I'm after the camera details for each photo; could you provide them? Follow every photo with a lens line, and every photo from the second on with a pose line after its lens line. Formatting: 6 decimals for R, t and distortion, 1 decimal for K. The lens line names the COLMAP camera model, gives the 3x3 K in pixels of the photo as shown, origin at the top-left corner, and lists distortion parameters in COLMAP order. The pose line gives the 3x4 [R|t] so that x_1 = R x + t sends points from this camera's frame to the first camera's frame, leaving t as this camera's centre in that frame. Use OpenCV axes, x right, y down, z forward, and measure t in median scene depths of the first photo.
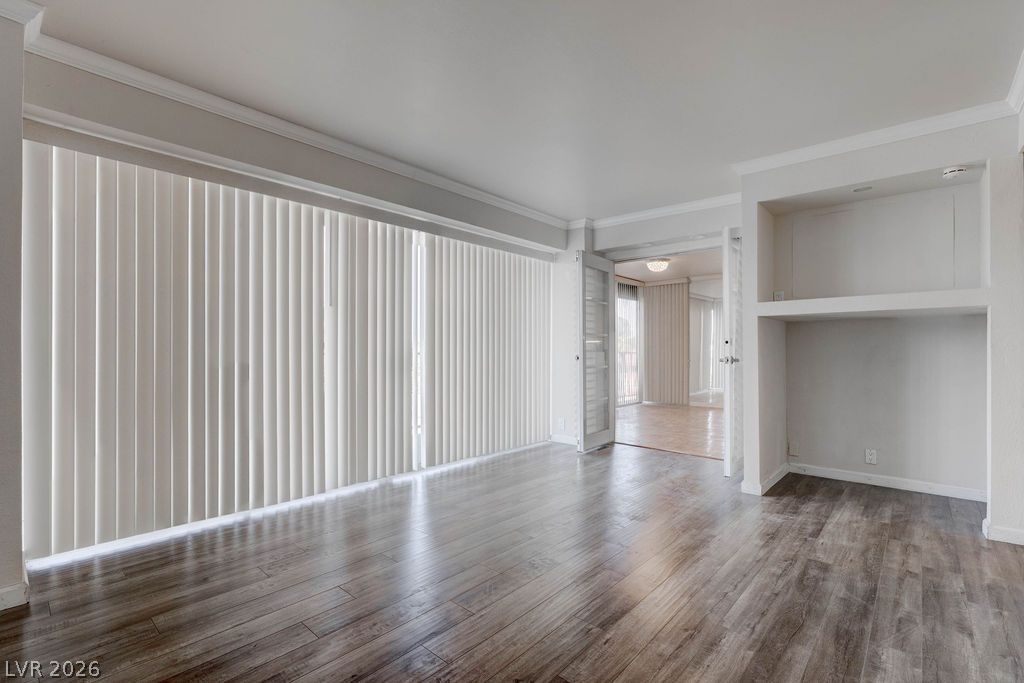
lens RADIAL K [[463.9, 0, 506.0], [0, 463.9, 349.4], [0, 0, 1]] dist [-0.005063, -0.000374]
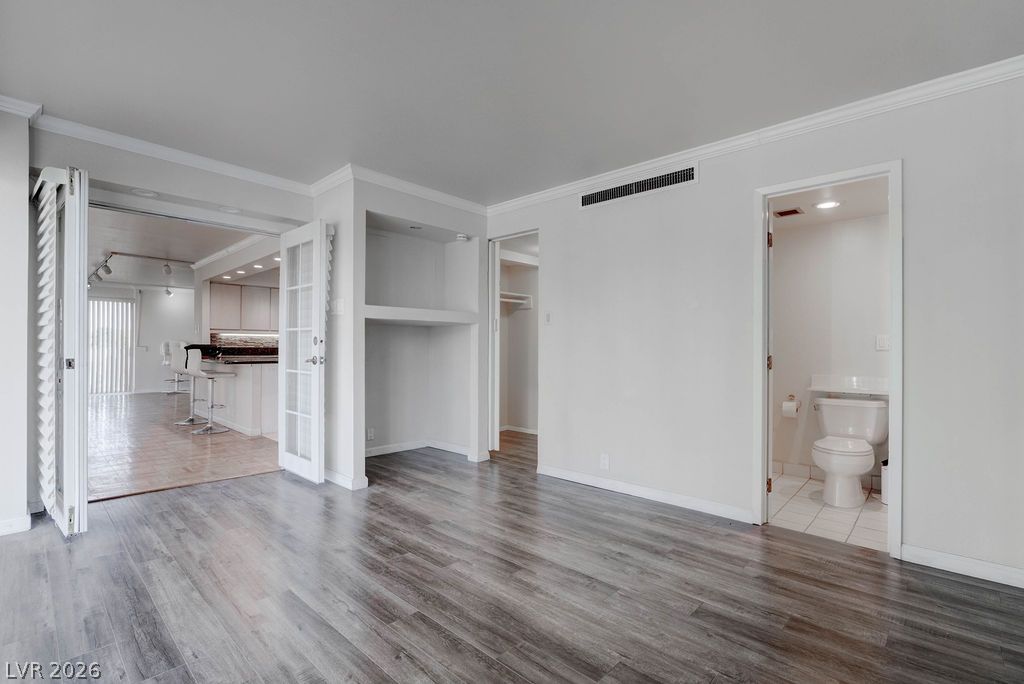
lens RADIAL K [[470.9, 0, 505.9], [0, 470.9, 344.8], [0, 0, 1]] dist [-0.013572, 0.000663]
pose [[0.031196, 0.008999, 0.999473, -0.549898], [-0.005824, 0.999944, -0.008821, -0.002643], [-0.999496, -0.005545, 0.031247, 0.691760]]
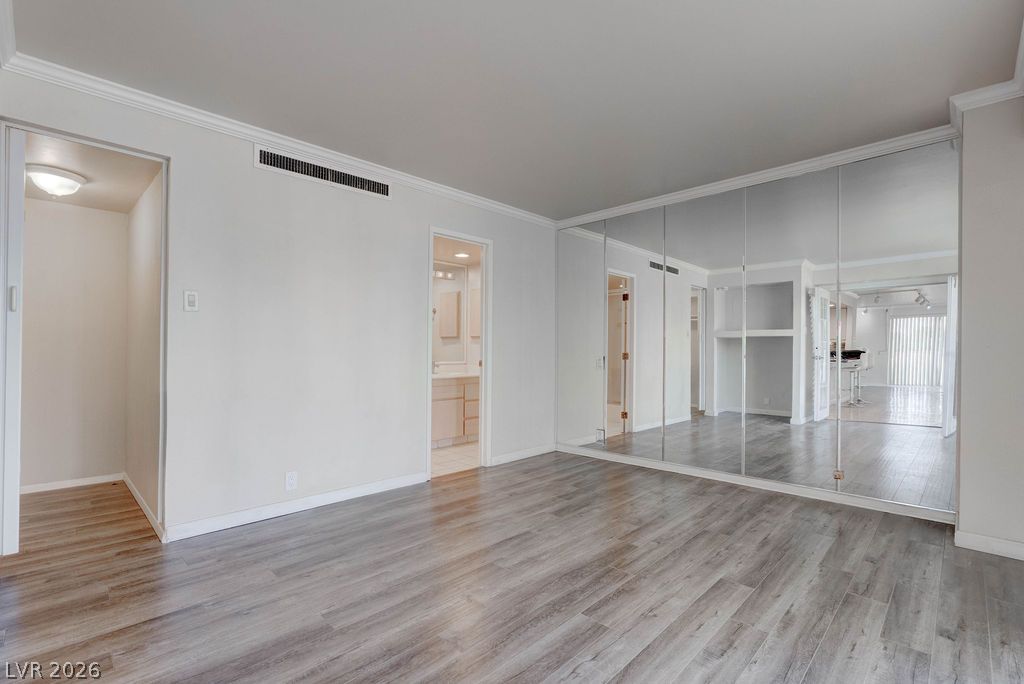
lens RADIAL K [[470.9, 0, 505.9], [0, 470.9, 344.8], [0, 0, 1]] dist [-0.013572, 0.000663]
pose [[-0.998706, -0.004963, 0.050607, 0.118316], [-0.005410, 0.999947, -0.008711, -0.003339], [-0.050561, -0.008974, -0.998681, 1.428321]]
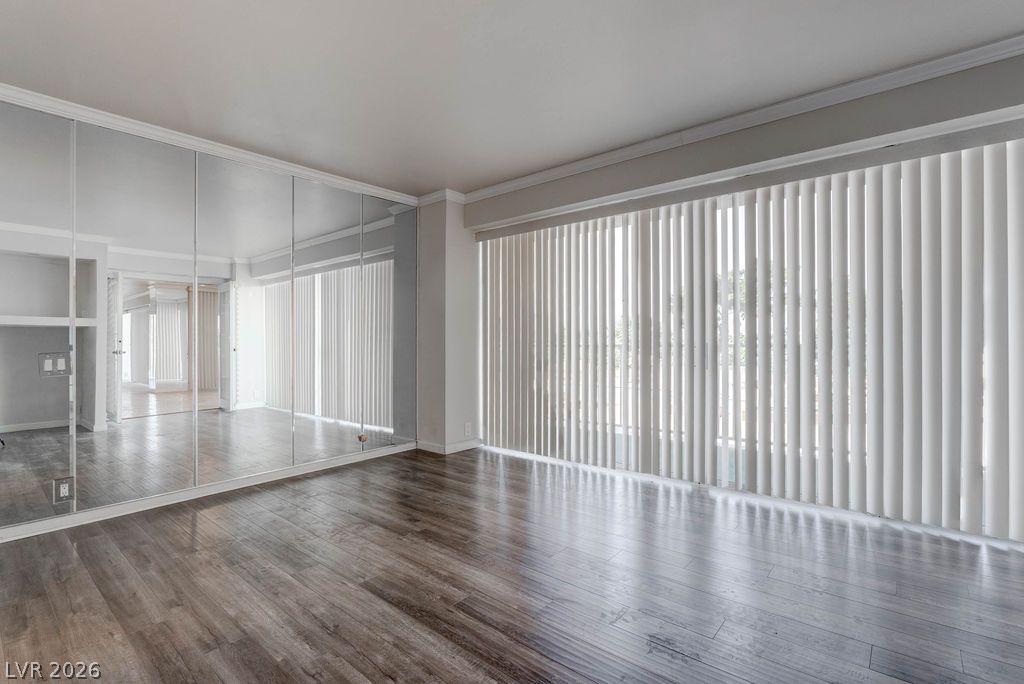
lens RADIAL K [[476.5, 0, 512.0], [0, 476.5, 342.0], [0, 0, 1]] dist [-0.002538, -0.000213]
pose [[0.046386, -0.004115, -0.998915, 0.781312], [0.004654, 0.999982, -0.003903, 0.005333], [0.998913, -0.004468, 0.046404, 0.732519]]
